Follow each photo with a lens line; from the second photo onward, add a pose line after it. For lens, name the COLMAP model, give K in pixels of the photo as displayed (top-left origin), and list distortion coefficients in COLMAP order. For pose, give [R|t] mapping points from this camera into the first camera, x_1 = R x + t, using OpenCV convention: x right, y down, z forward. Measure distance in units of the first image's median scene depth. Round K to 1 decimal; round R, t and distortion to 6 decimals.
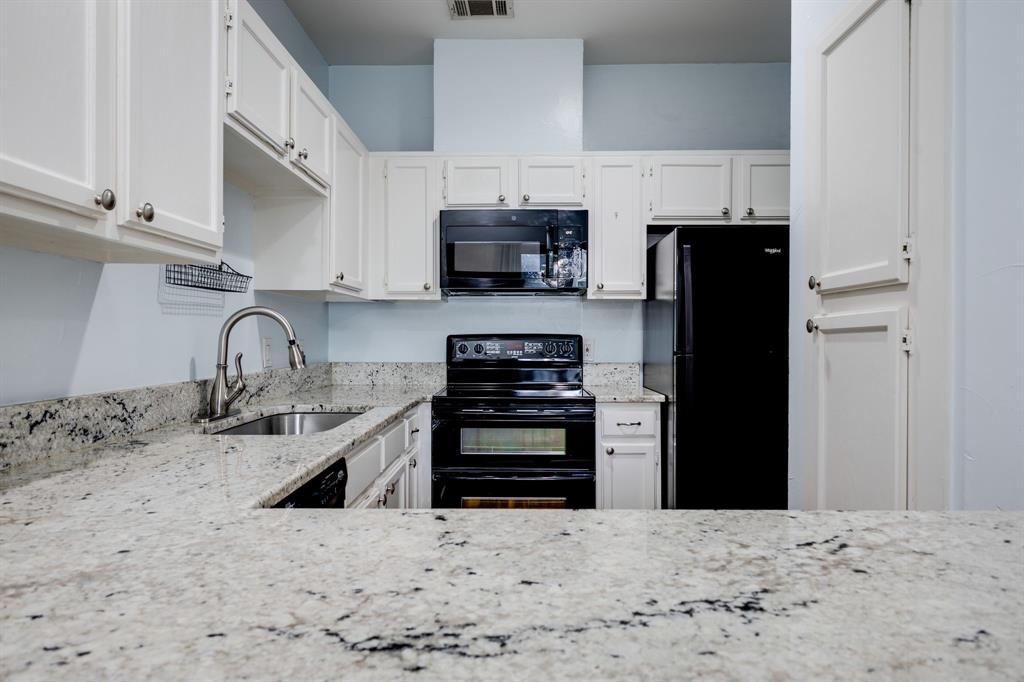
lens RADIAL K [[600.4, 0, 512.0], [0, 600.4, 341.0], [0, 0, 1]] dist [0.002269, -0.001030]
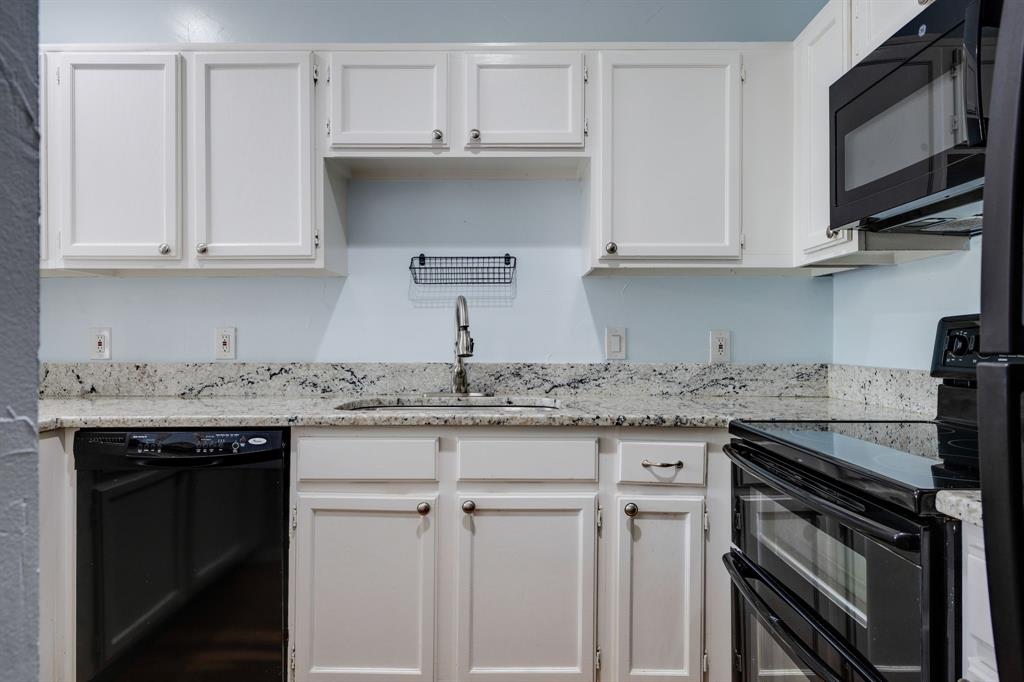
lens RADIAL K [[600.4, 0, 512.0], [0, 600.4, 341.0], [0, 0, 1]] dist [0.002269, -0.001030]
pose [[0.011450, 0.005511, -0.999919, 0.807983], [-0.007831, 0.999955, 0.005422, 0.019876], [0.999904, 0.007769, 0.011493, 1.371845]]
